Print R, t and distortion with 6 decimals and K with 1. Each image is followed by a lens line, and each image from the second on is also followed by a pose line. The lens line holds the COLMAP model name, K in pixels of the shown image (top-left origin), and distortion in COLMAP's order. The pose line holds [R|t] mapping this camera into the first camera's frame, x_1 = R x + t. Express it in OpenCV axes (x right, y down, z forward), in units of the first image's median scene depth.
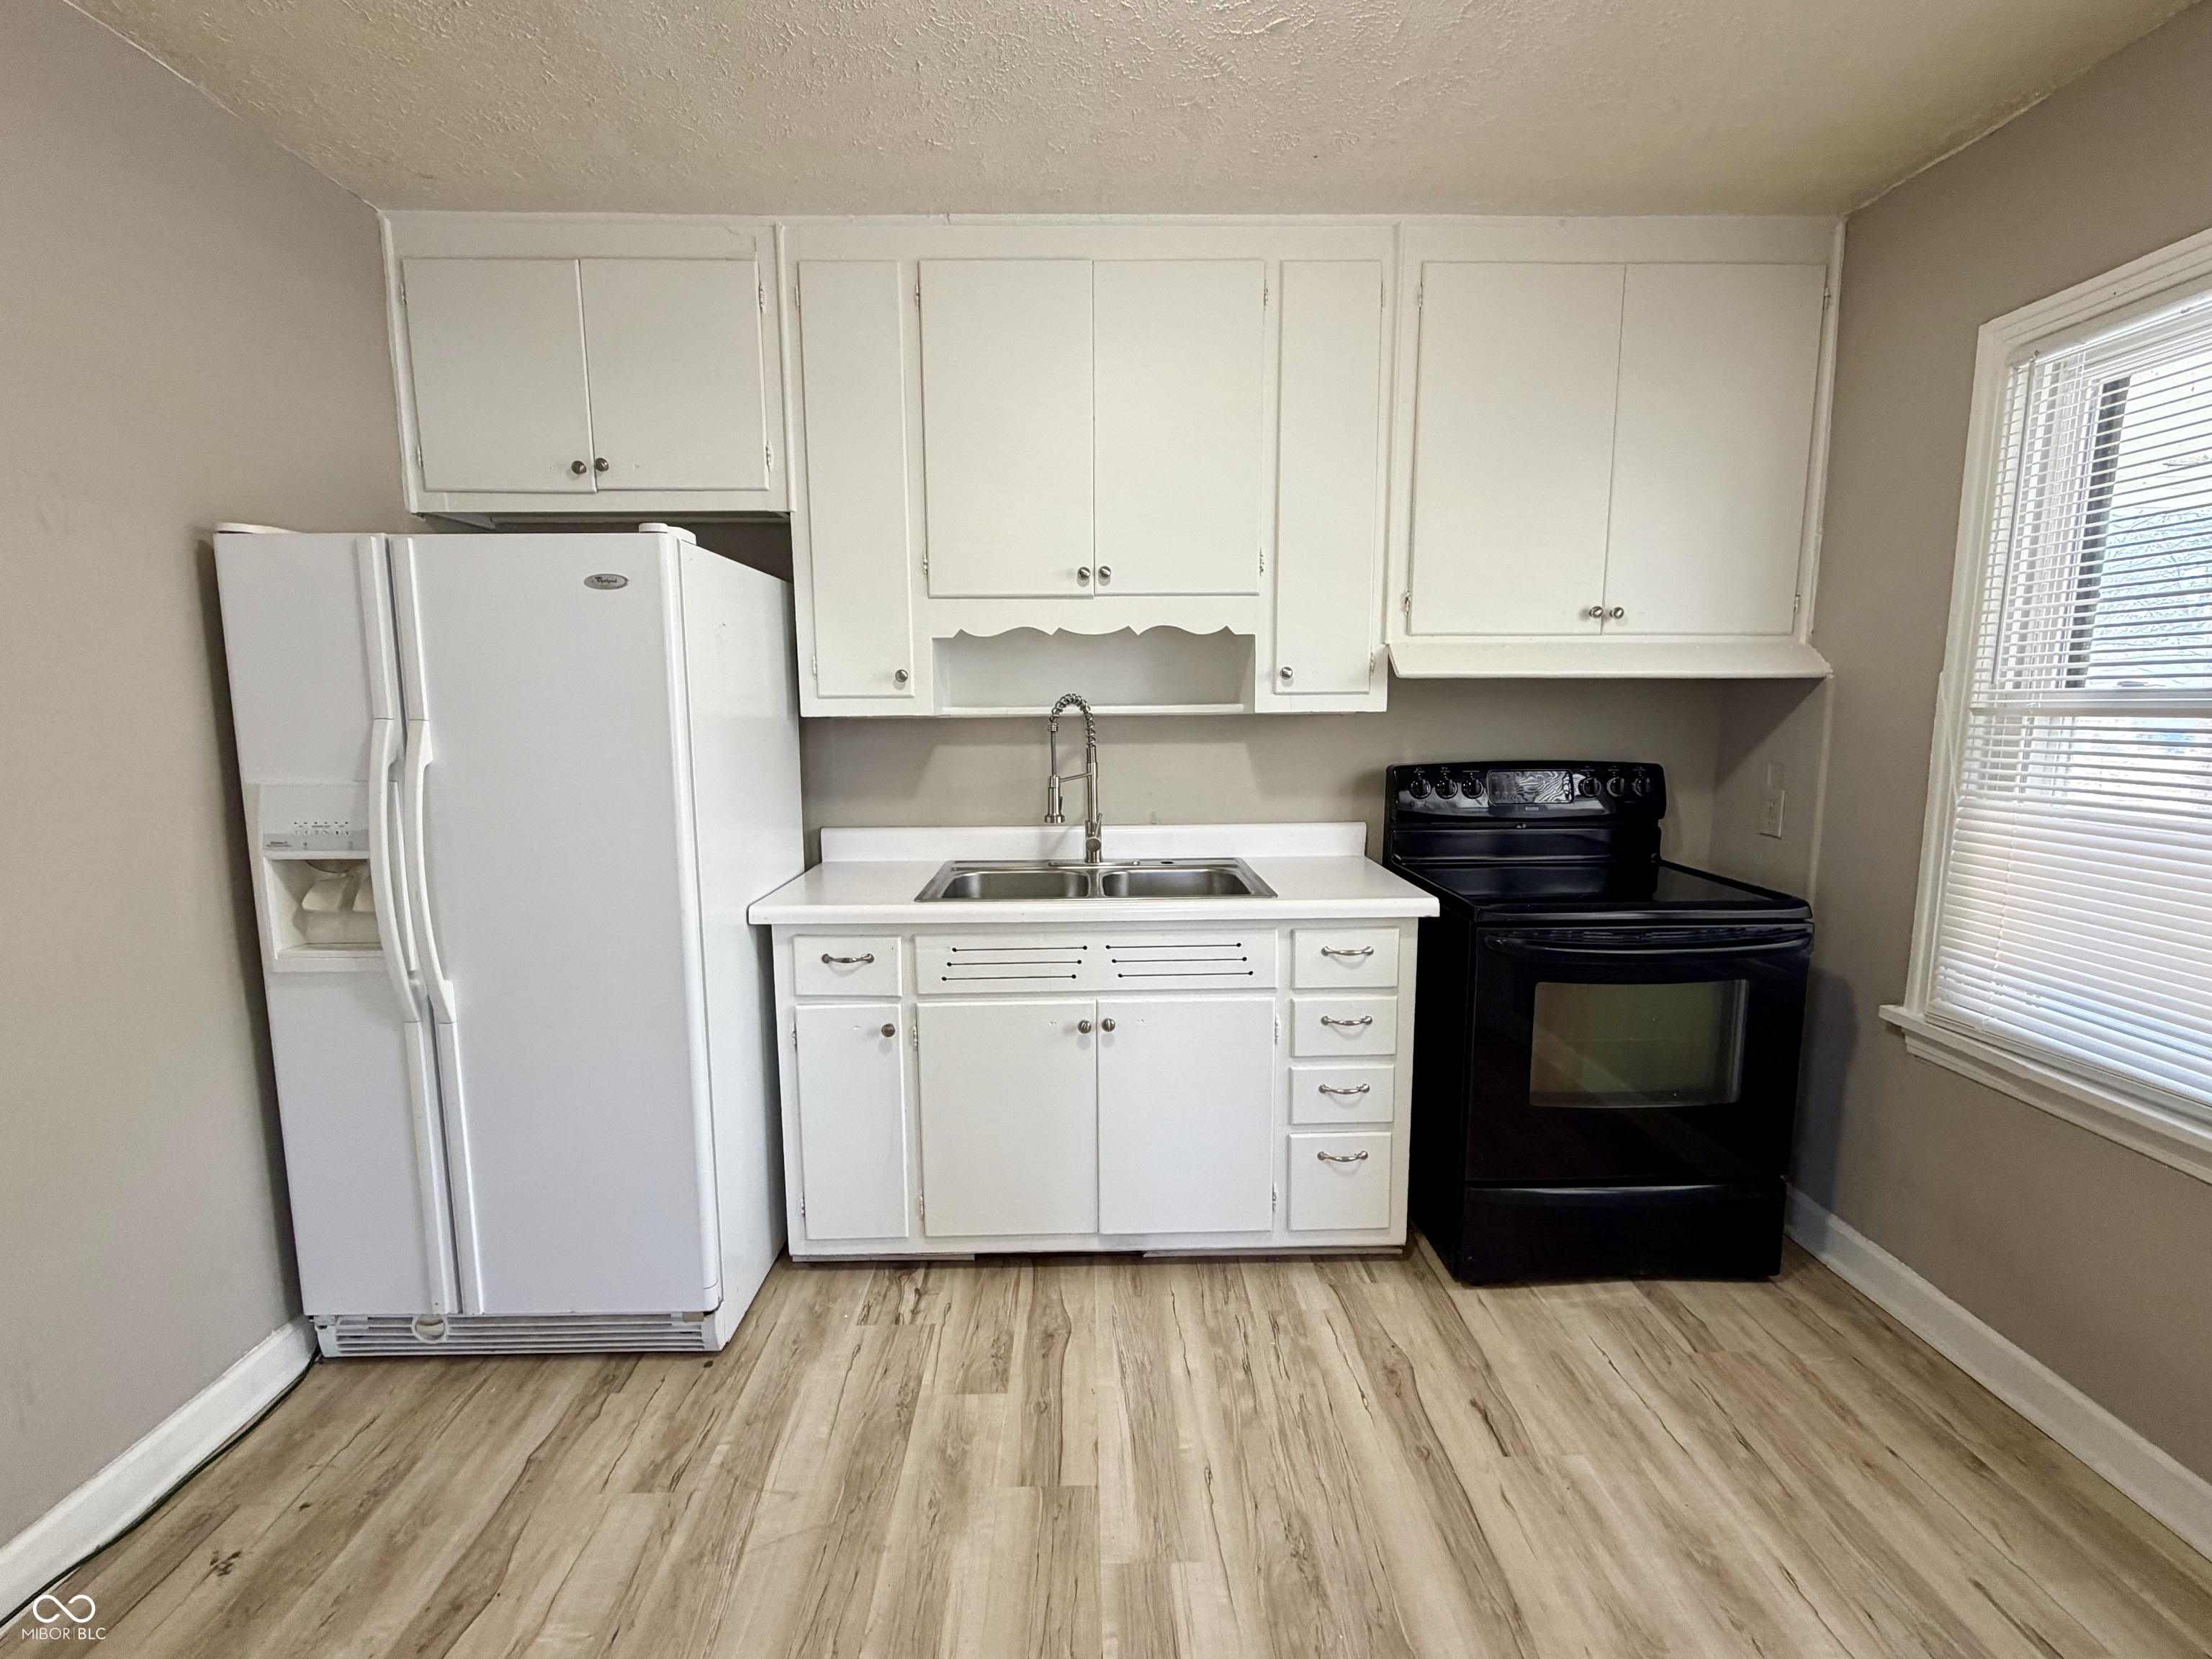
lens RADIAL K [[970.5, 0, 1106.0], [0, 970.5, 829.5], [0, 0, 1]] dist [0.000125, 0.000164]
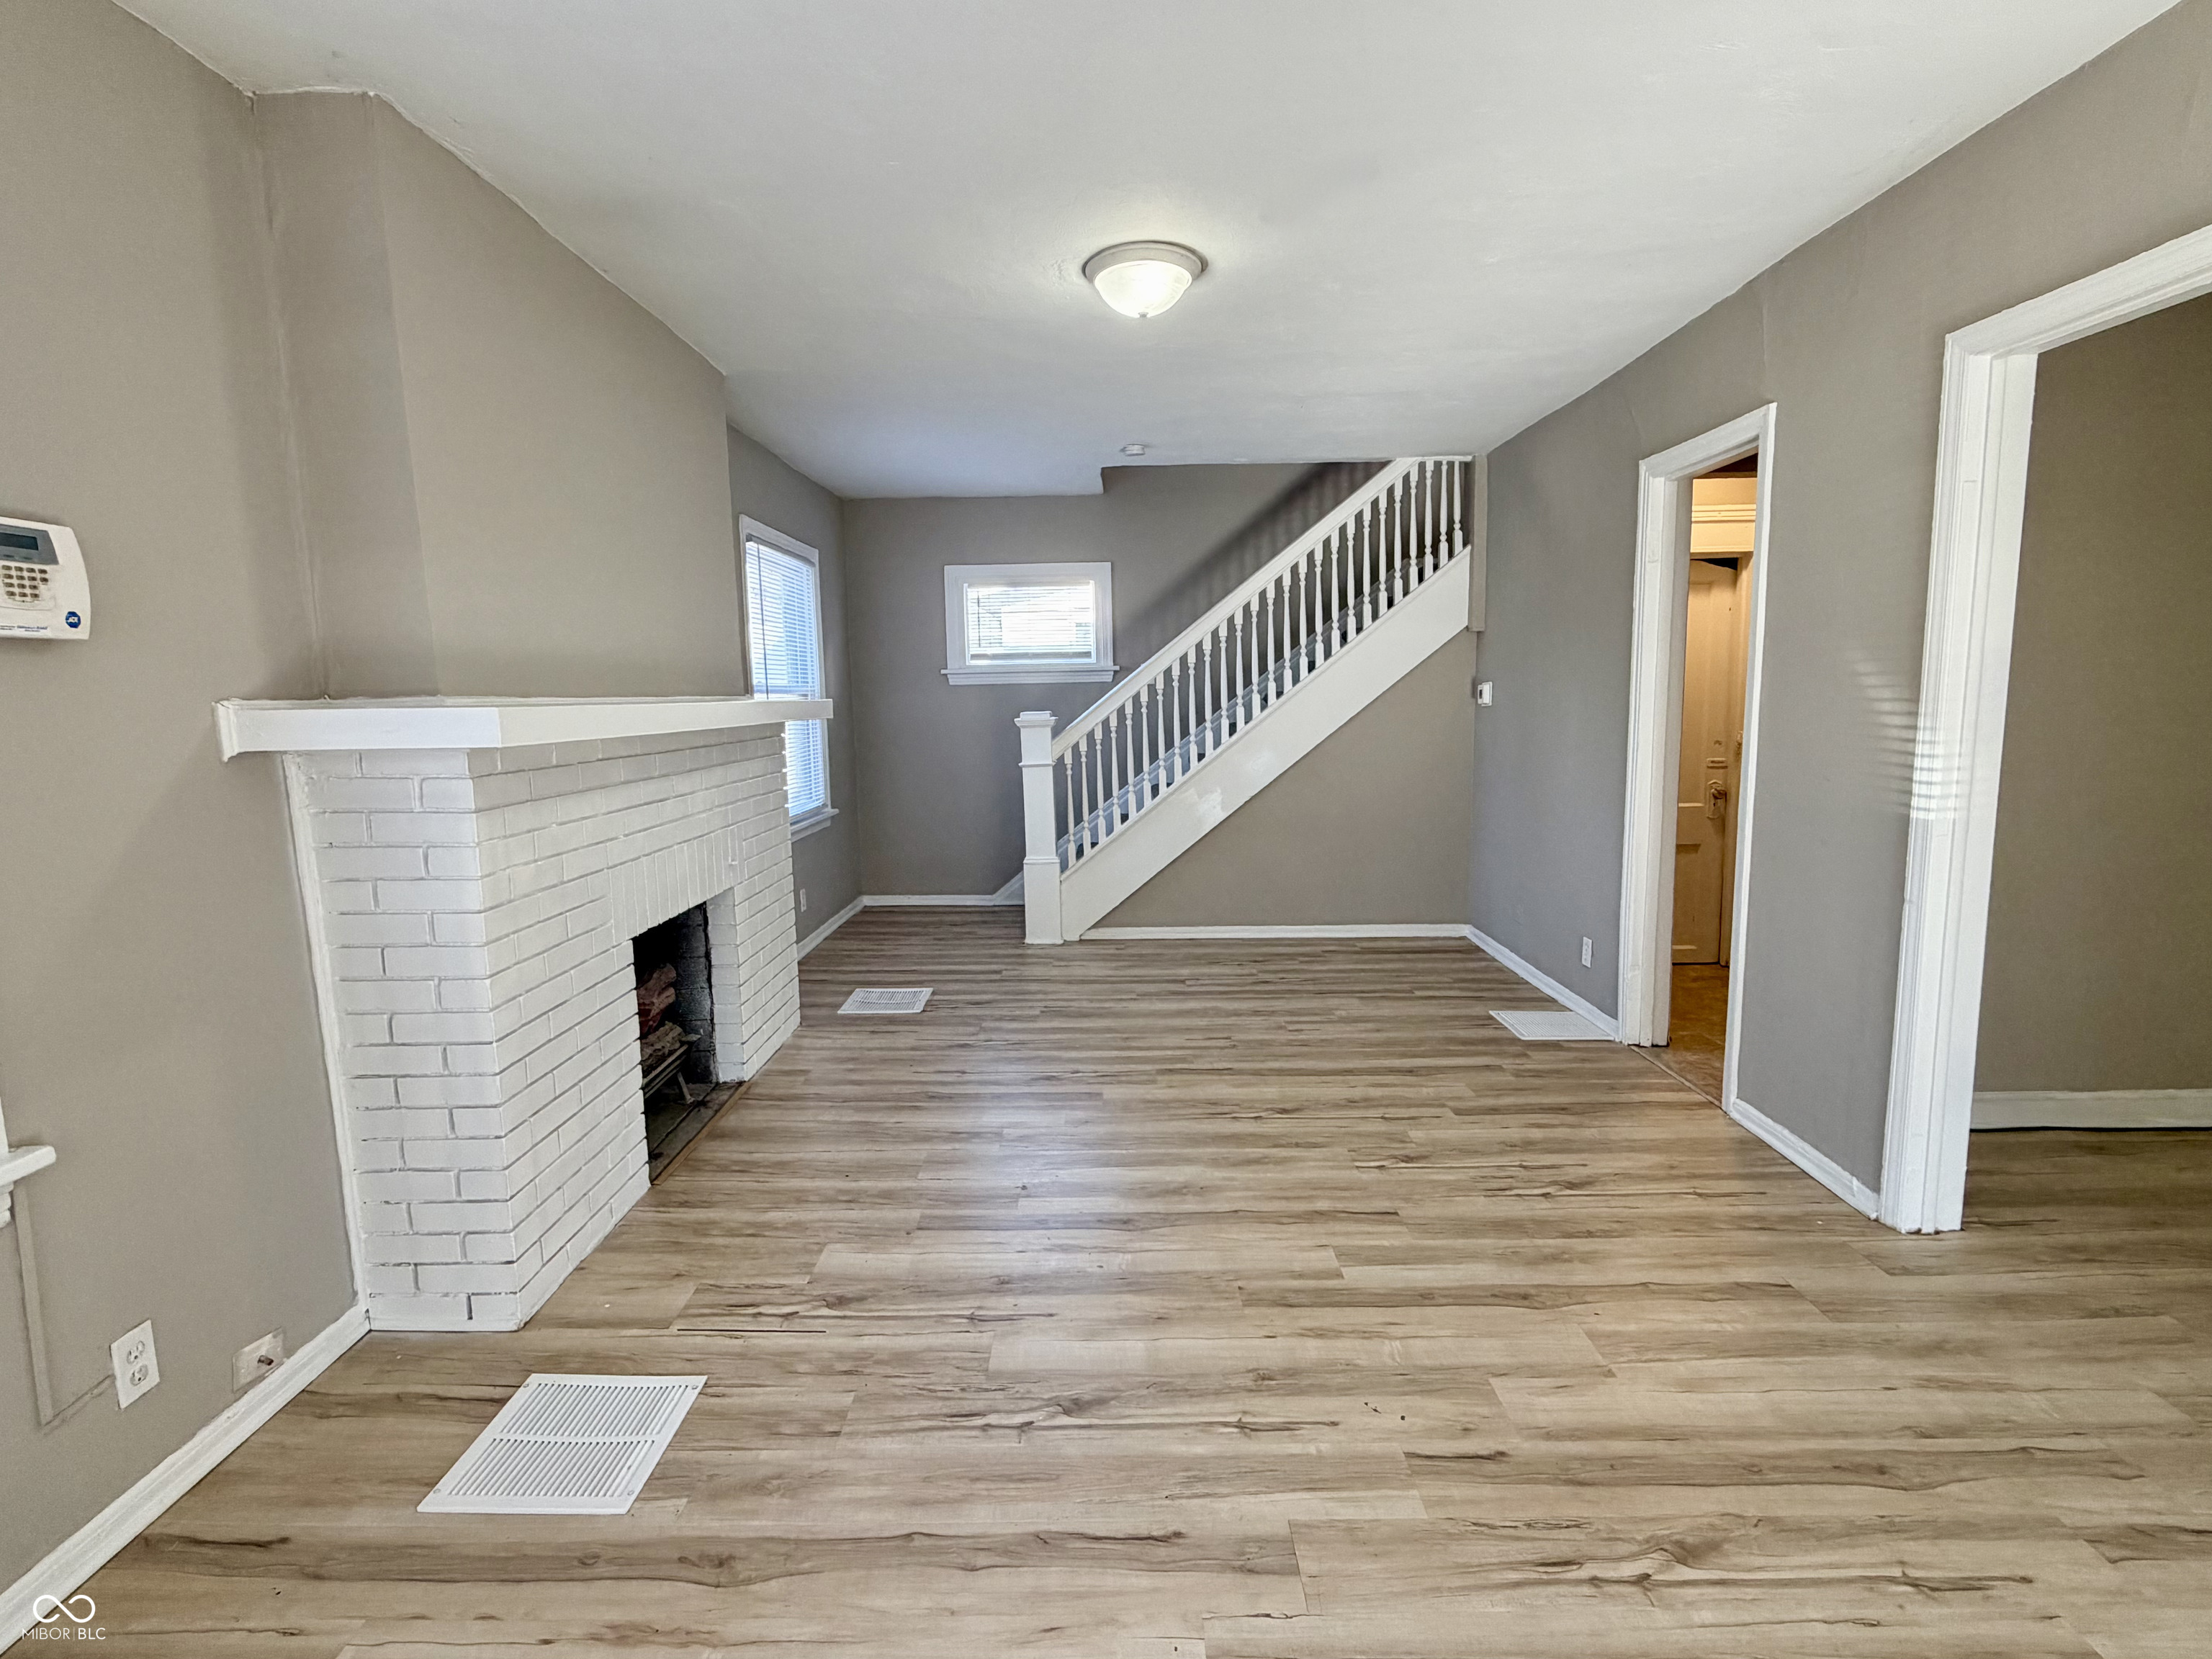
lens RADIAL K [[1079.5, 0, 1106.0], [0, 1079.5, 829.5], [0, 0, 1]] dist [-0.000324, 0.000113]
pose [[-0.027639, 0.132359, -0.990816, 0.640156], [-0.113213, 0.984403, 0.134661, -0.103314], [0.993186, 0.115895, -0.012224, 0.750368]]
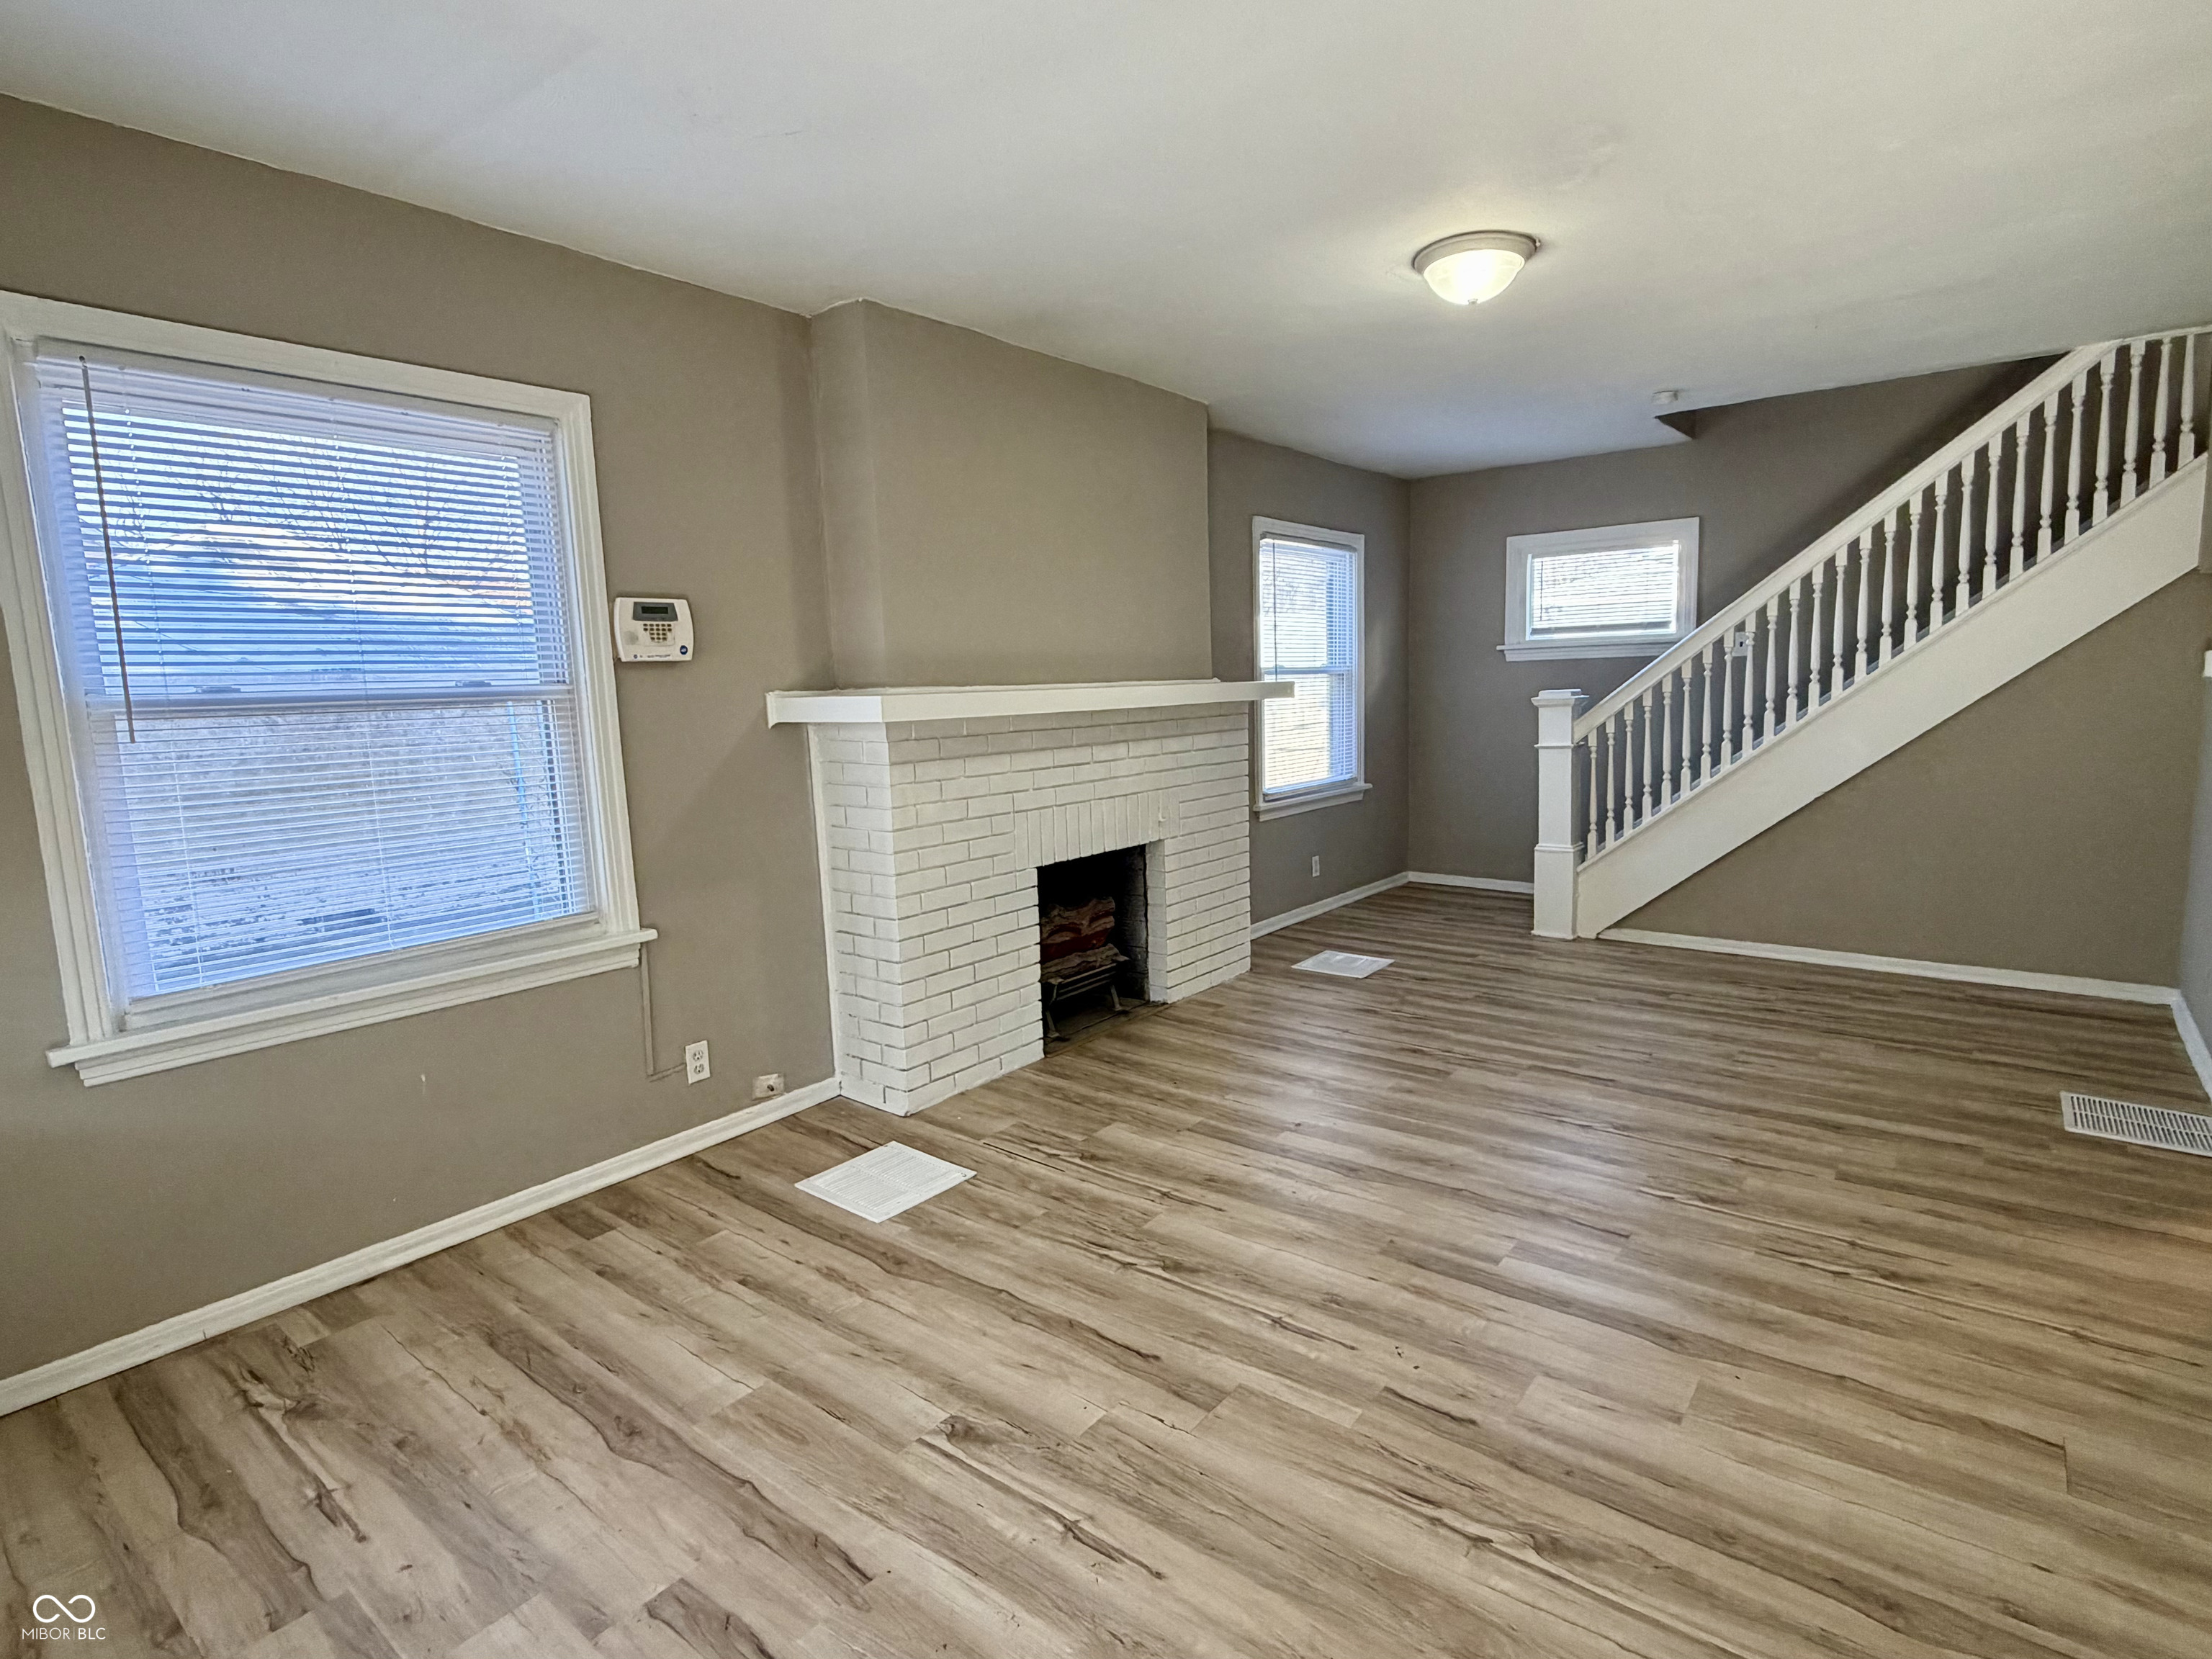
lens RADIAL K [[1137.8, 0, 1093.5], [0, 1137.8, 827.8], [0, 0, 1]] dist [-0.001893, -0.000449]
pose [[-0.640434, 0.122518, -0.758178, 0.641406], [-0.066755, 0.974577, 0.213876, -0.105279], [0.765107, 0.187585, -0.615973, 0.764198]]
